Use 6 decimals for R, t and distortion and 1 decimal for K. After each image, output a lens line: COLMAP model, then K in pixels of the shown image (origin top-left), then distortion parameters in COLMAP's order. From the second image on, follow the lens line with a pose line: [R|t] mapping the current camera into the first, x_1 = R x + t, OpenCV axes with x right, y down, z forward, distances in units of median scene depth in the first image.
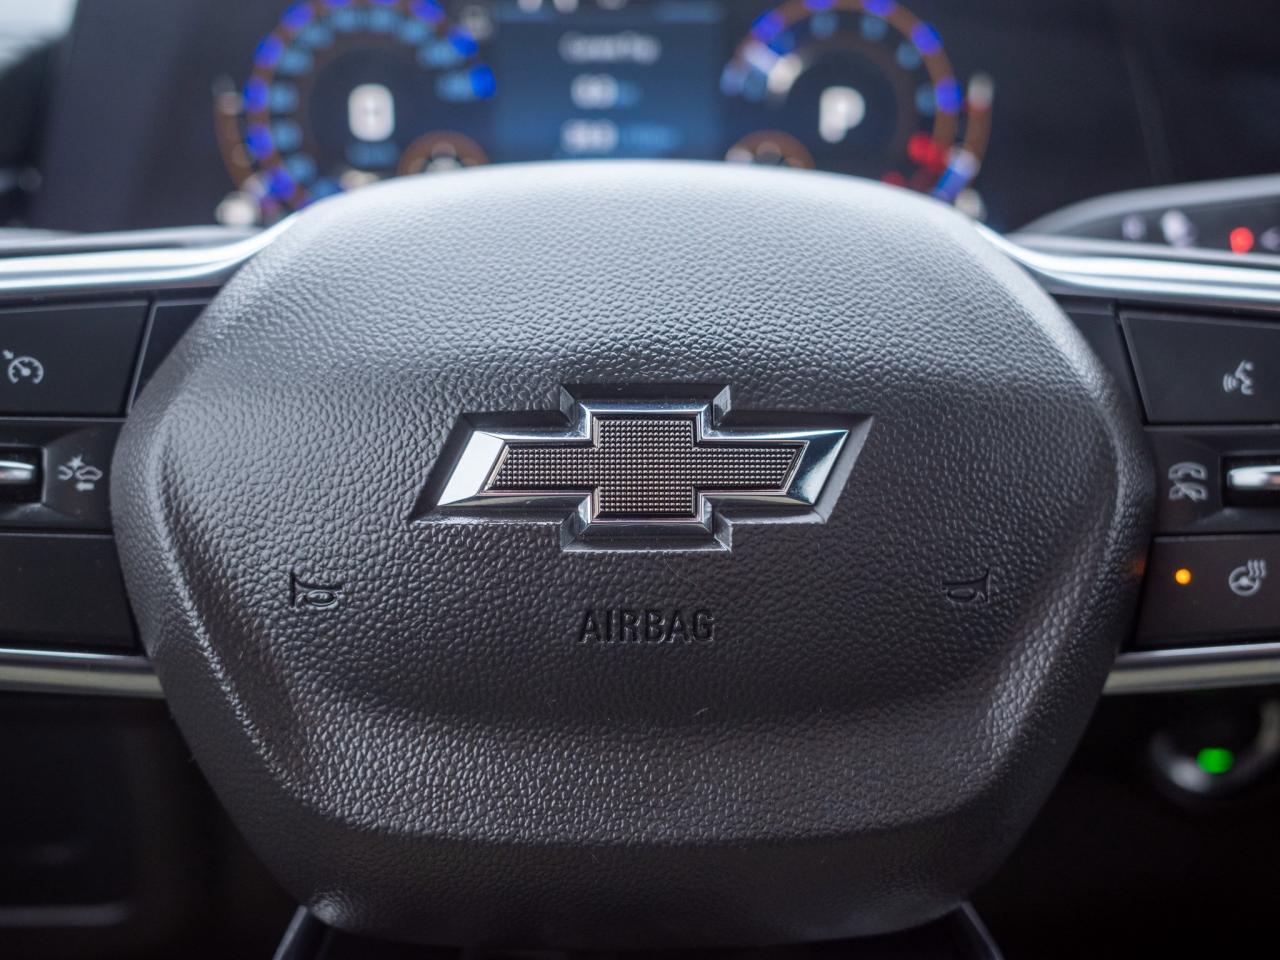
lens RADIAL K [[1167.2, 0, 640.0], [0, 1167.2, 480.0], [0, 0, 1]] dist [-0.053857, 0.089995]
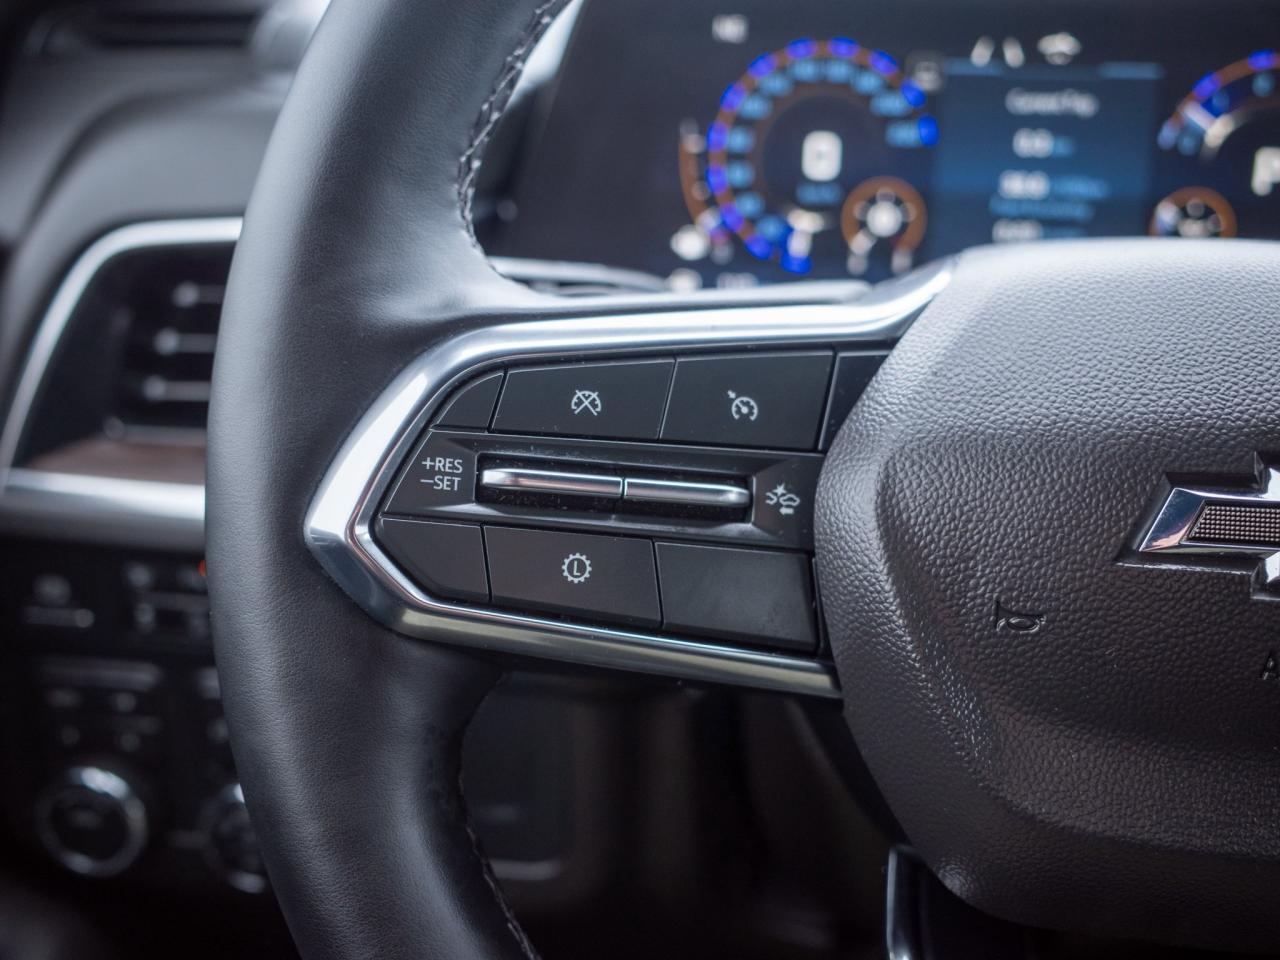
lens RADIAL K [[1155.3, 0, 640.0], [0, 1155.3, 480.0], [0, 0, 1]] dist [-0.064795, 0.075996]
pose [[0.990950, 0.058299, -0.120909, -0.509728], [-0.057815, 0.998299, 0.007515, -0.026899], [0.121141, -0.000457, 0.992635, -0.171129]]
